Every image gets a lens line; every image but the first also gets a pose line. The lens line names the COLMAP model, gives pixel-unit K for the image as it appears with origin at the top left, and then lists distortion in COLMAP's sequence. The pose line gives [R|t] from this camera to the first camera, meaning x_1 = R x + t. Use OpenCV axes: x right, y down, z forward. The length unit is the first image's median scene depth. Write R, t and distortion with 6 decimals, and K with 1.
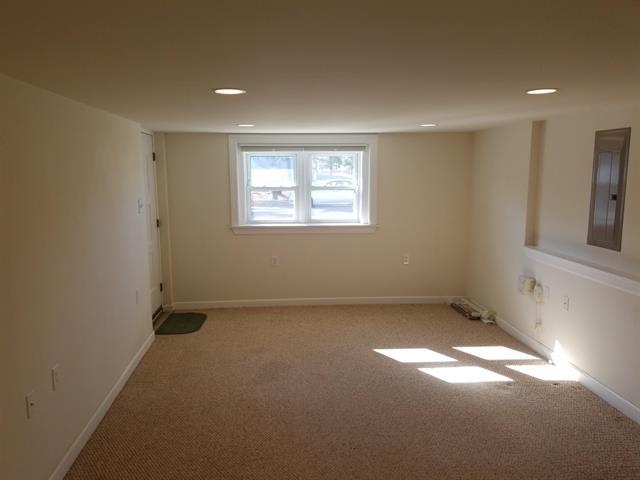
lens RADIAL K [[483.6, 0, 315.1], [0, 483.6, 241.1], [0, 0, 1]] dist [0.069607, -0.111494]
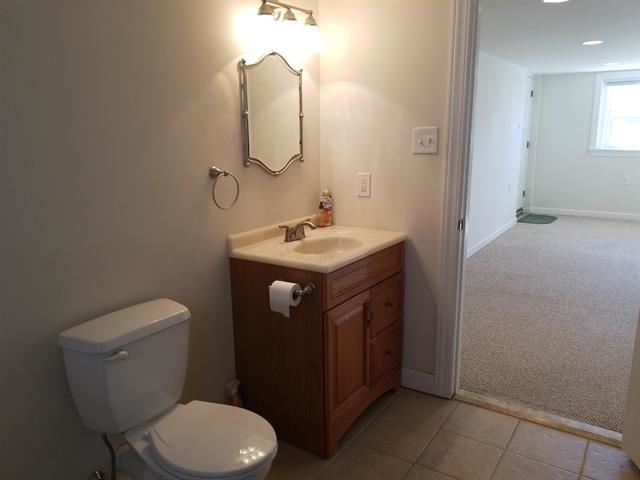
lens RADIAL K [[483.6, 0, 315.1], [0, 483.6, 241.1], [0, 0, 1]] dist [0.069607, -0.111494]
pose [[0.761638, 0.138718, -0.632980, 0.118167], [-0.075330, 0.989149, 0.126131, 0.098711], [0.643609, -0.048384, 0.763824, -0.414988]]
